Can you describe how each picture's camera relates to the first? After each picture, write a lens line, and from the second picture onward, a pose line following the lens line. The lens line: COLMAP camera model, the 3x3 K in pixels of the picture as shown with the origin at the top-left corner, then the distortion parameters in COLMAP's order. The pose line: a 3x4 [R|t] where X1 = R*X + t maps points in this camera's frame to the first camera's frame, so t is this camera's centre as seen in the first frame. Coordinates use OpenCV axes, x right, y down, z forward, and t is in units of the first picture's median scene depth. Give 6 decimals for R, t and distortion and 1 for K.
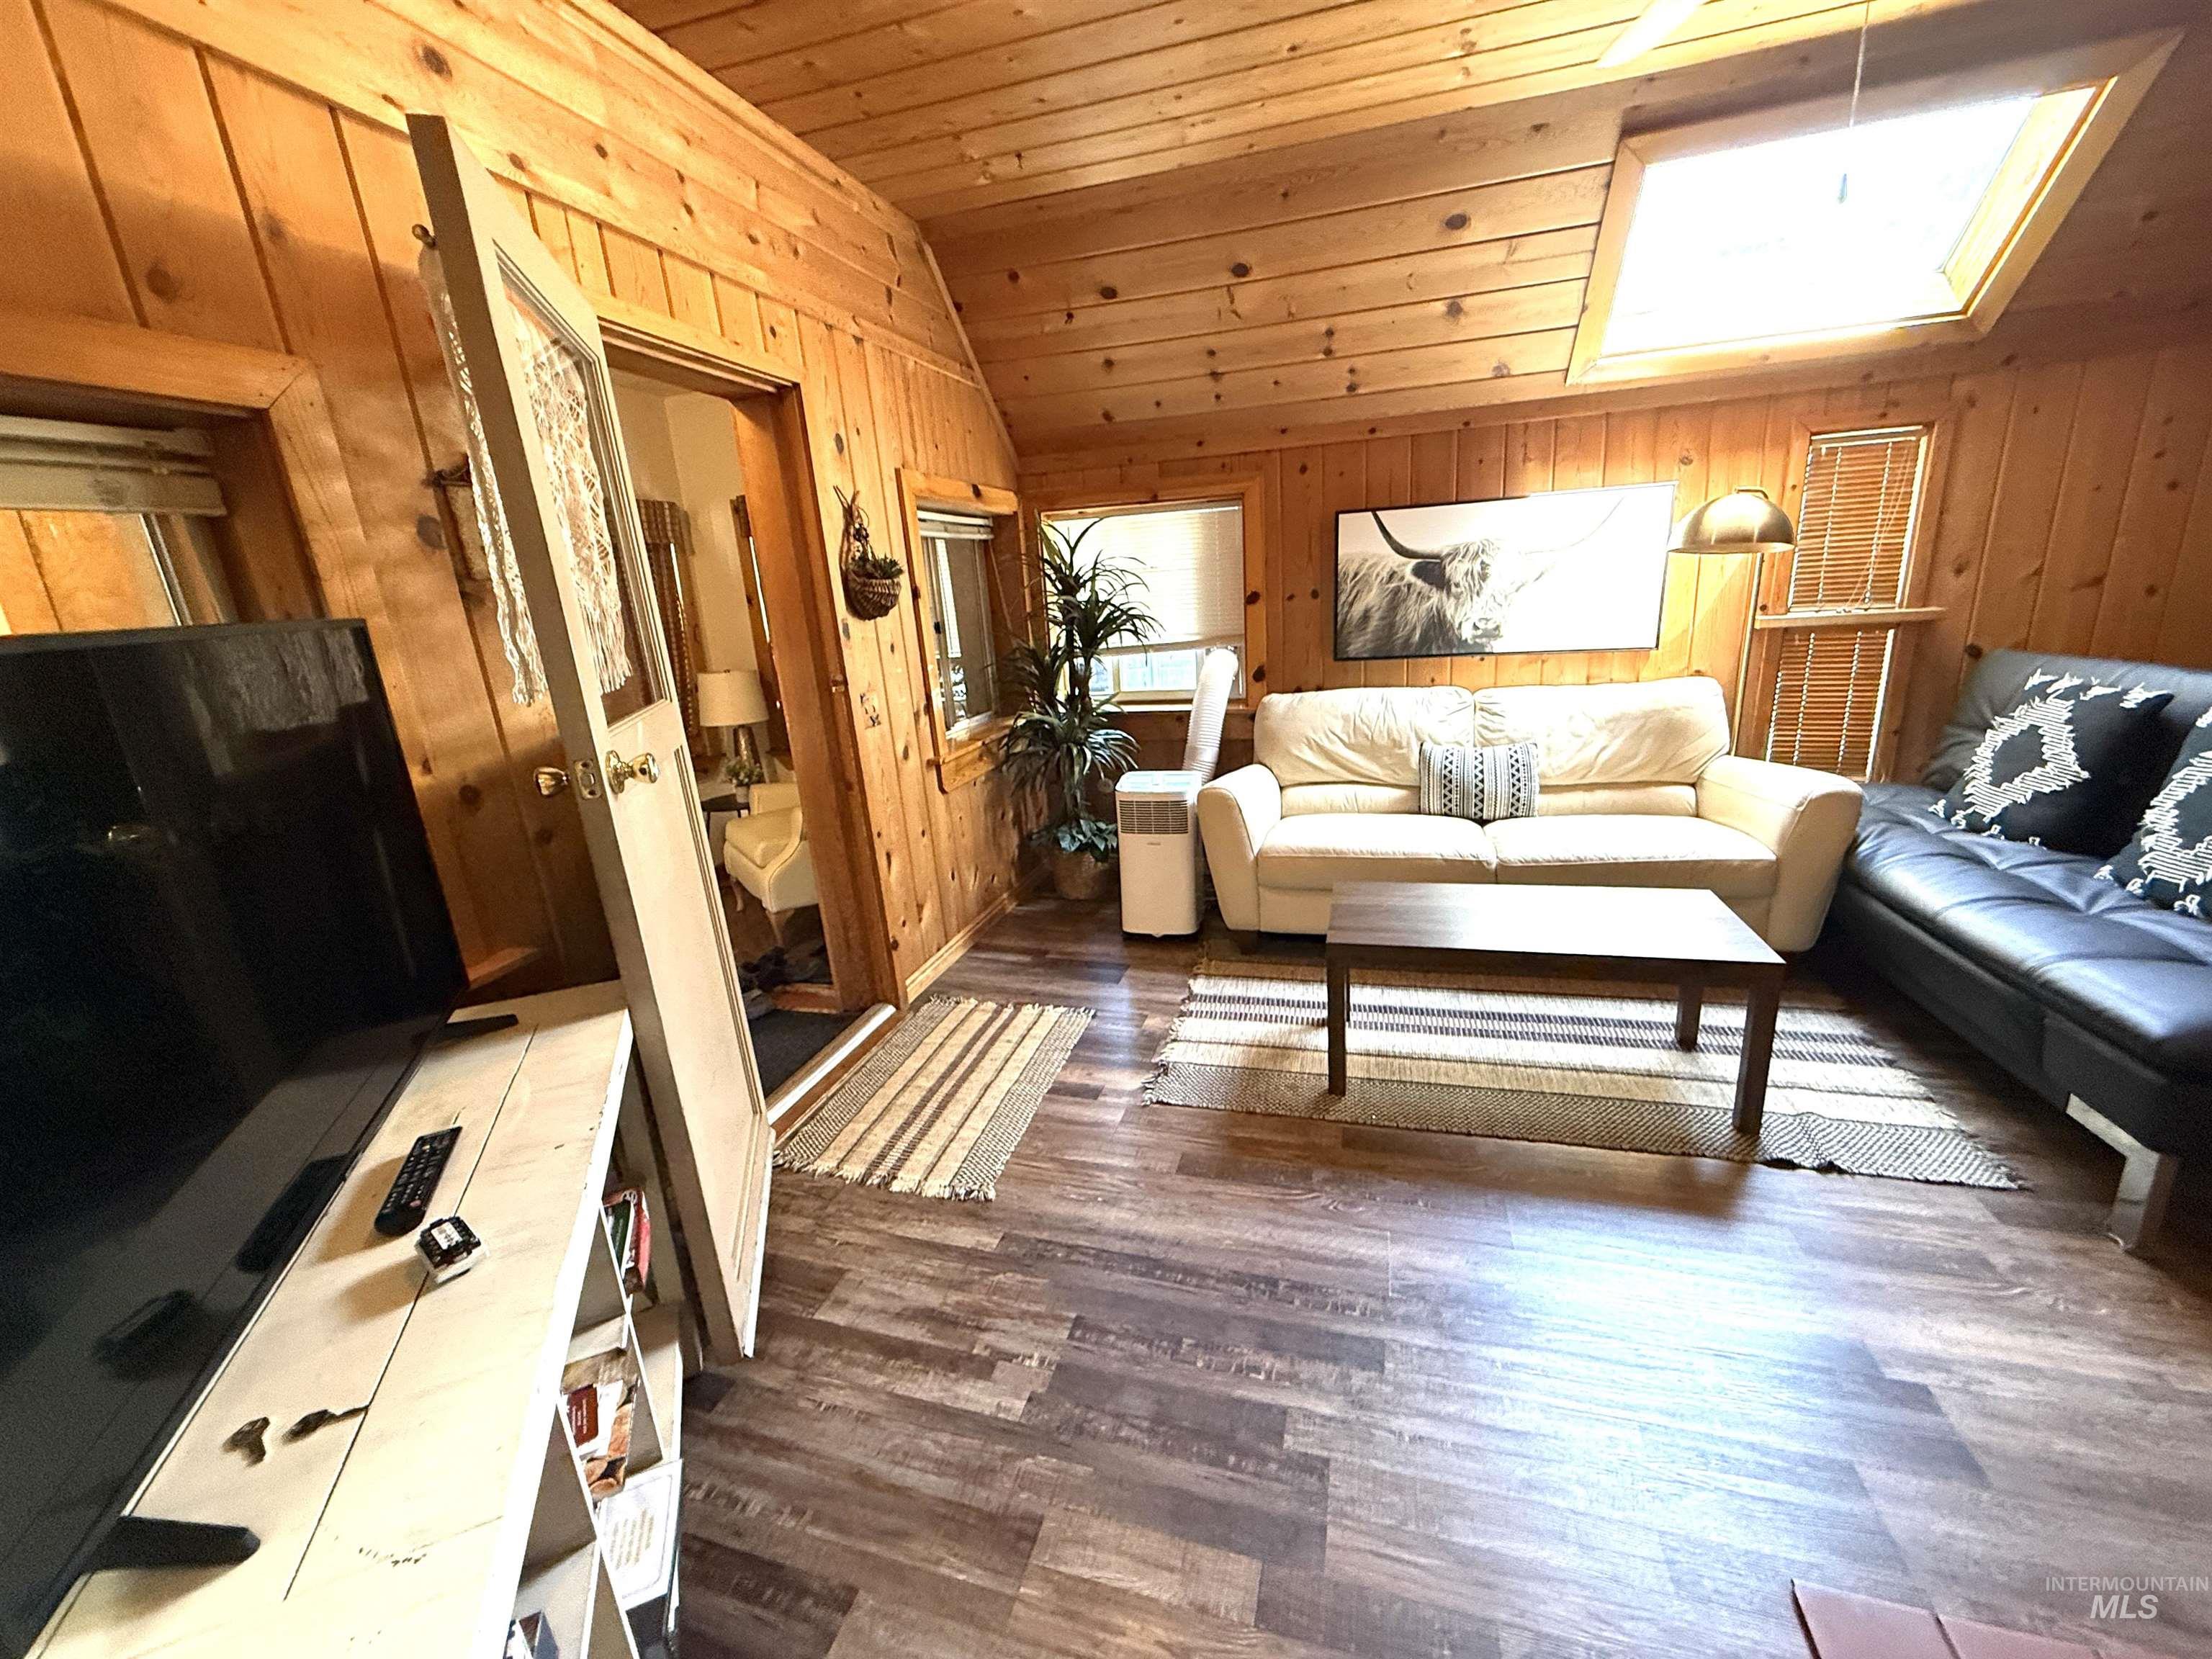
lens RADIAL K [[881.1, 0, 1099.7], [0, 881.1, 829.0], [0, 0, 1]] dist [0.002364, 0.000360]
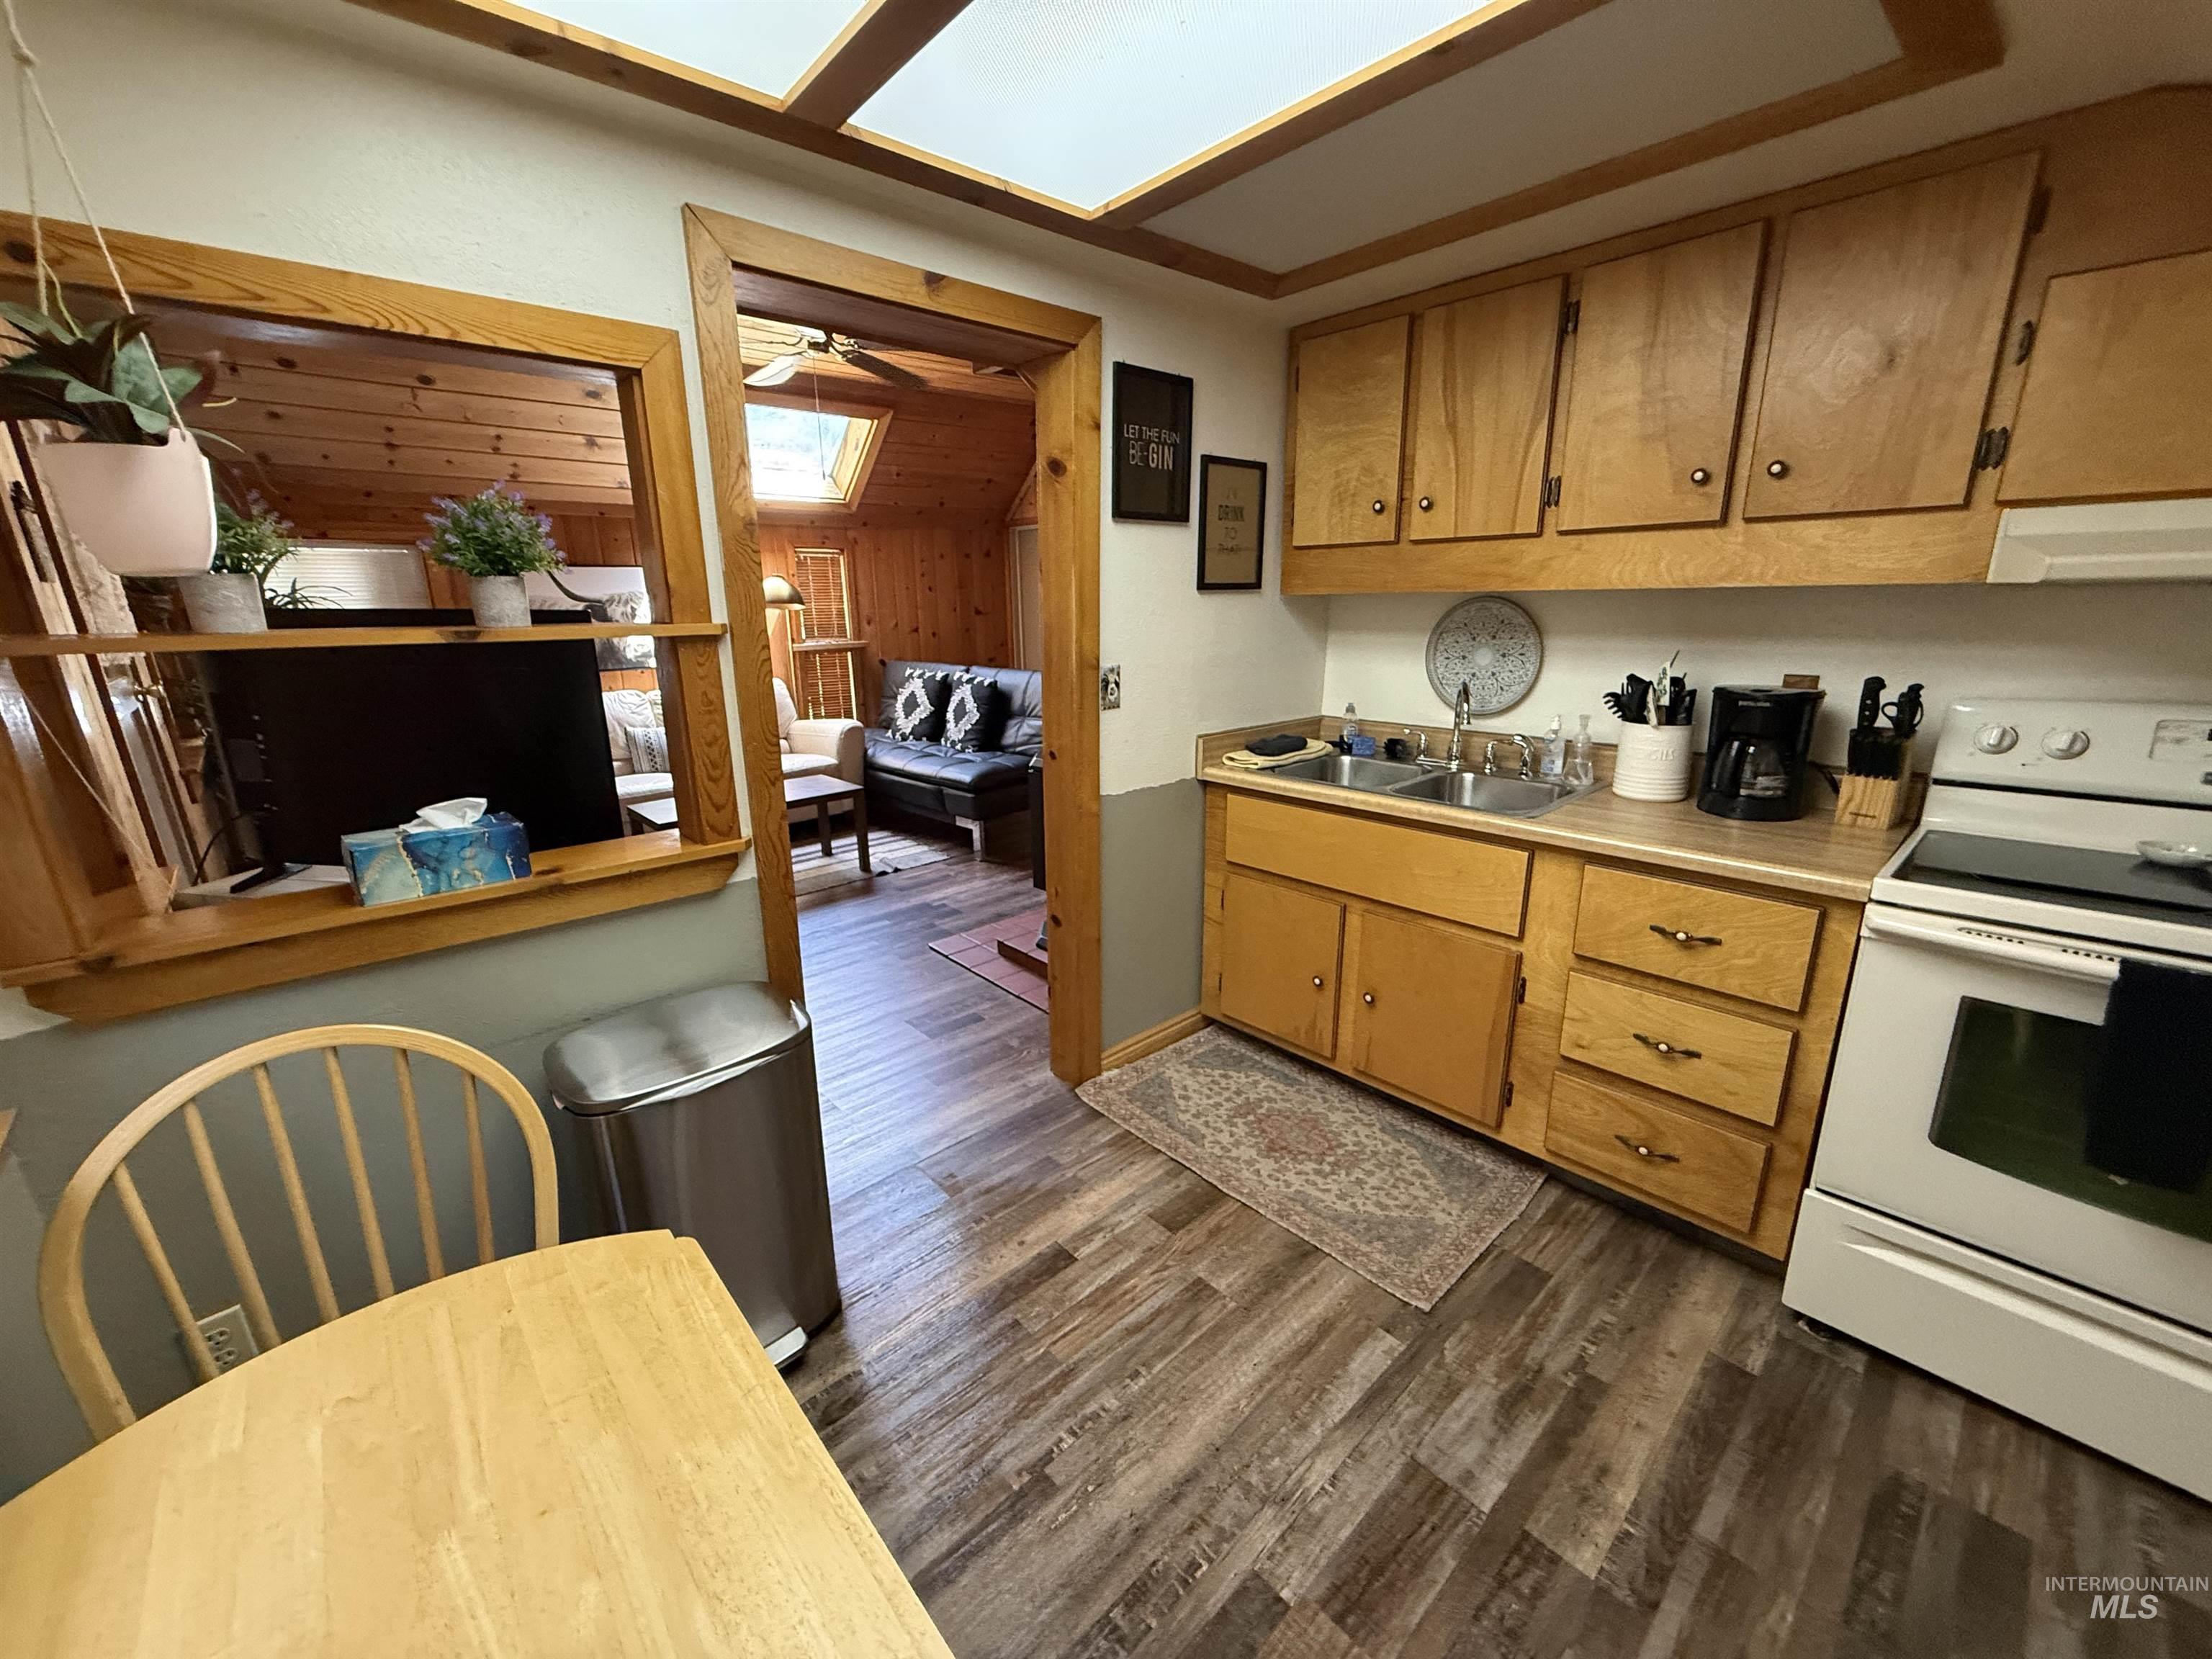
lens RADIAL K [[879.2, 0, 1097.4], [0, 879.2, 830.8], [0, 0, 1]] dist [0.000713, -0.000115]
pose [[0.509375, -0.165815, 0.844419, -0.511084], [0.208085, 0.975874, 0.066106, 0.140348], [-0.835008, 0.142038, 0.531589, -0.417837]]
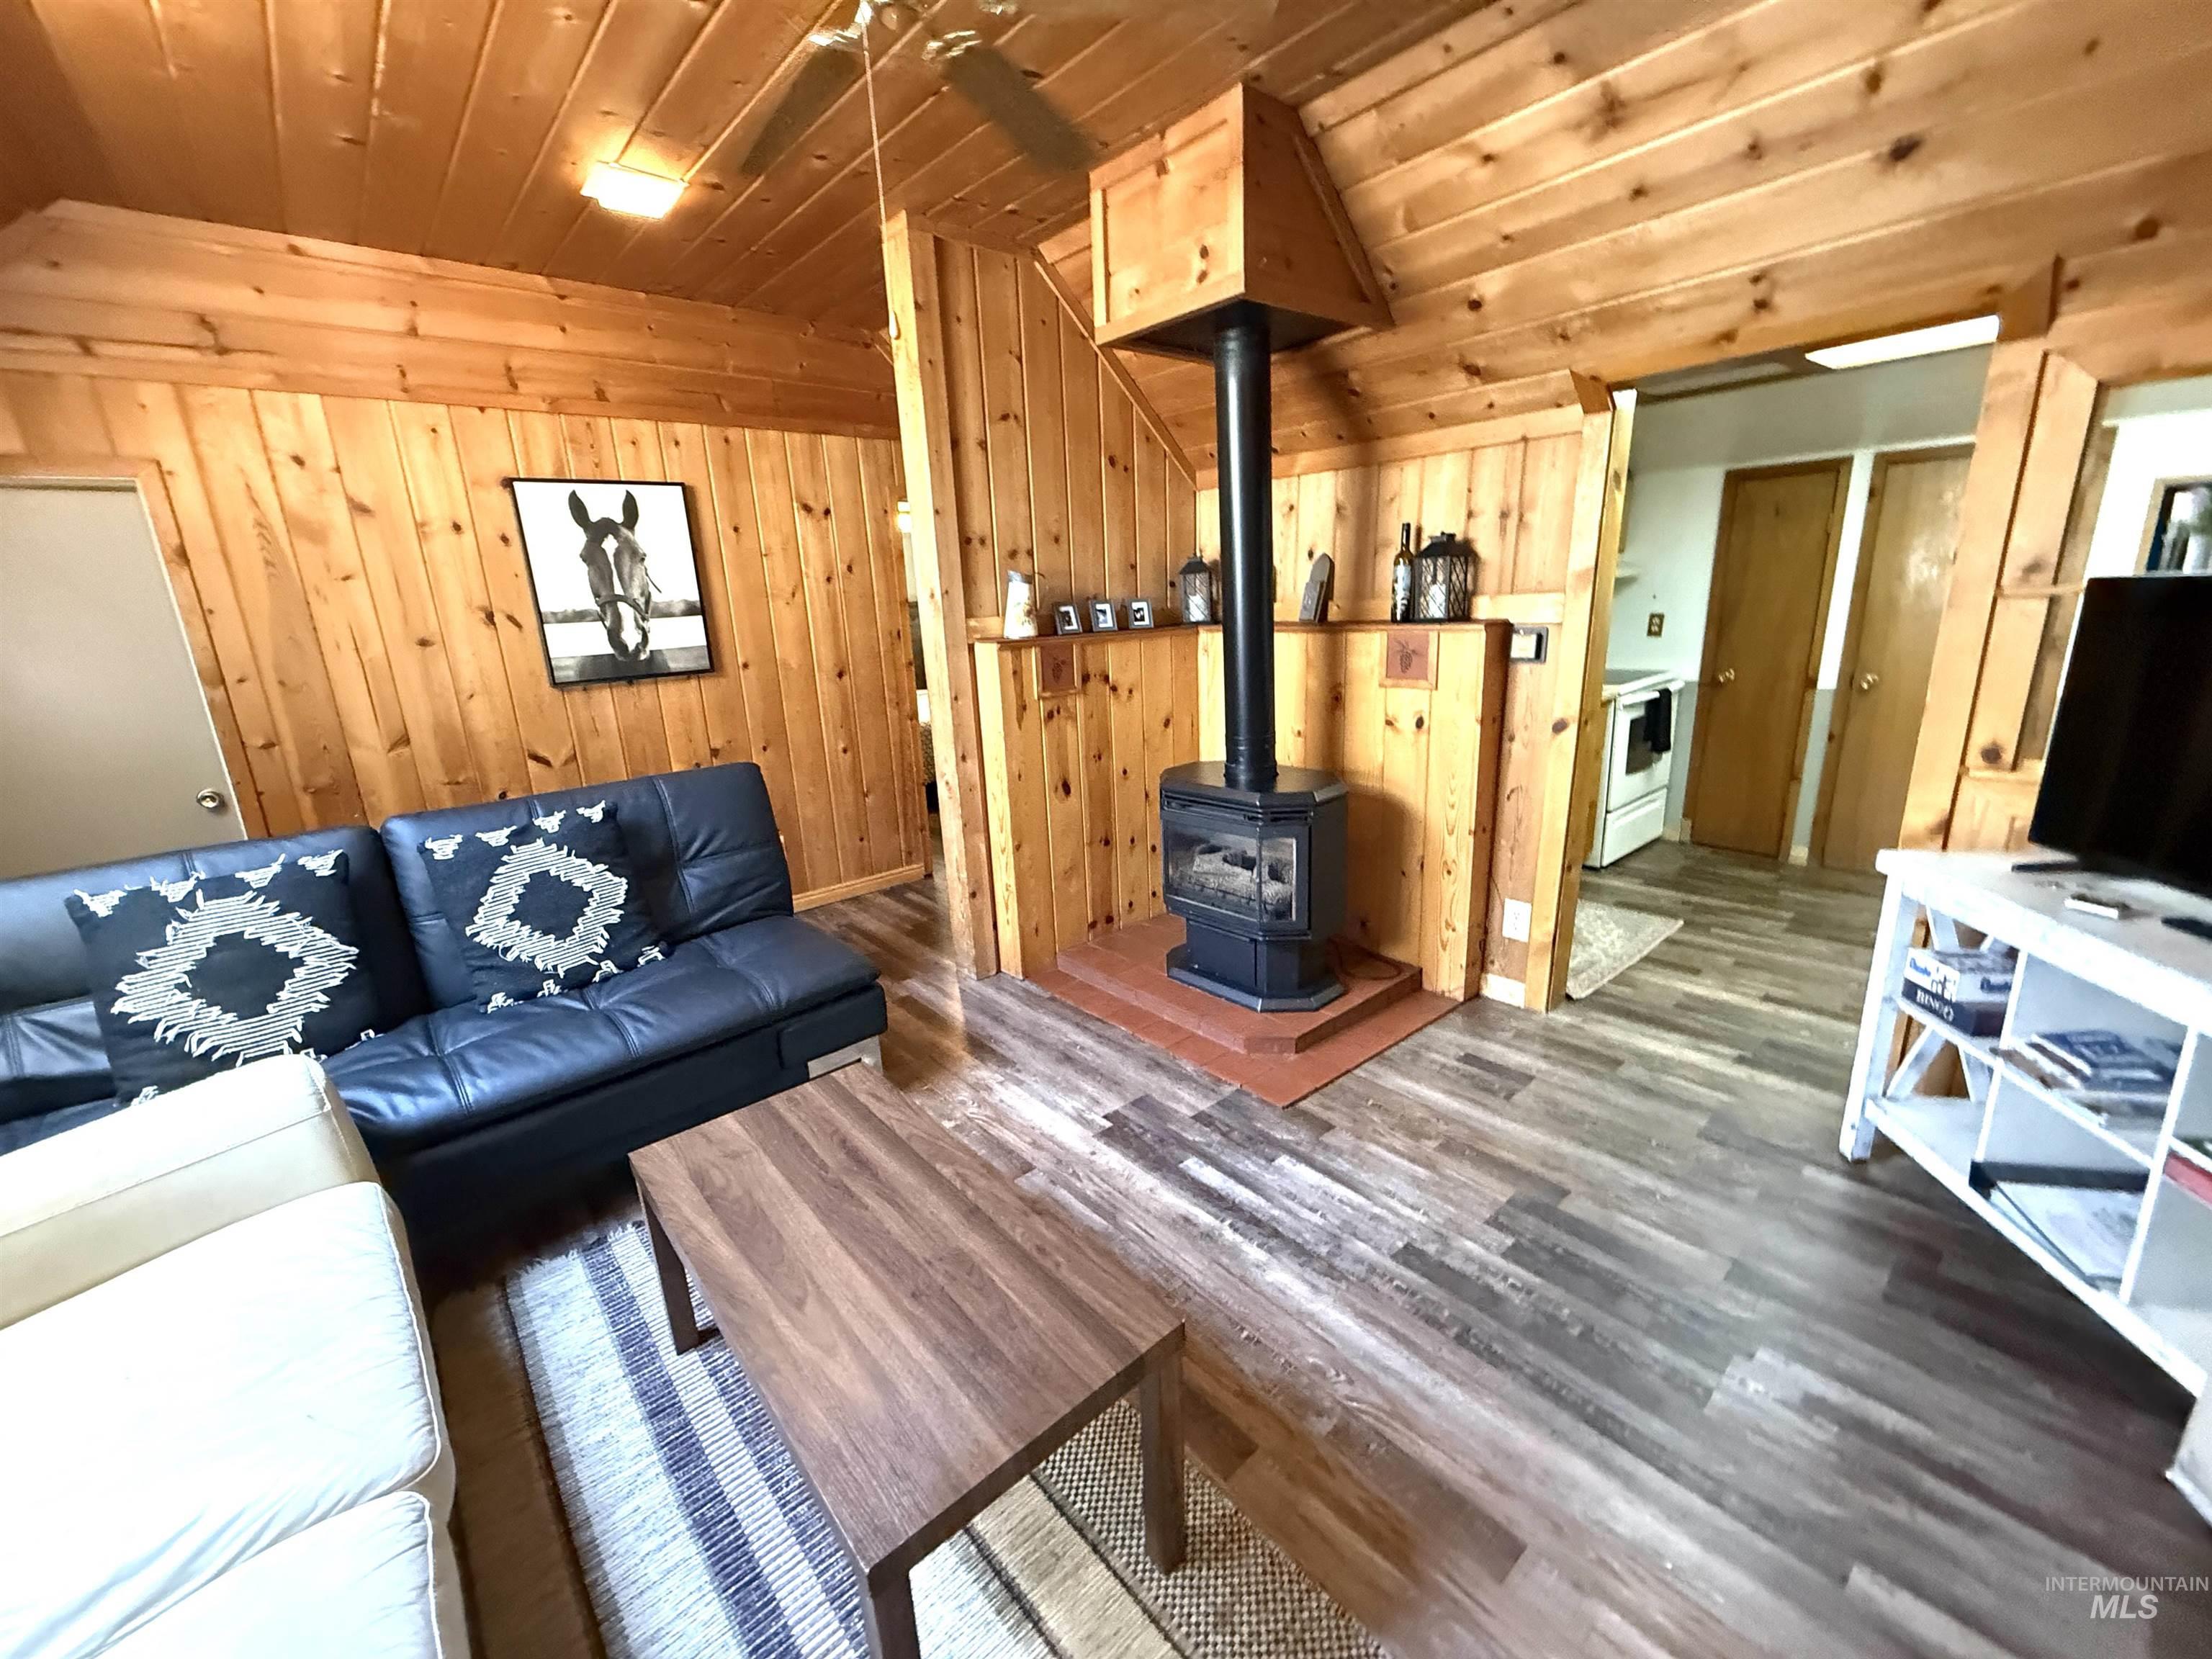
lens RADIAL K [[879.5, 0, 1097.9], [0, 879.5, 830.4], [0, 0, 1]] dist [-0.001645, 0.000222]
pose [[-0.835228, -0.037156, 0.548647, 0.010541], [0.241862, 0.871209, 0.427197, -0.258520], [-0.493860, 0.489504, -0.718671, 0.862410]]
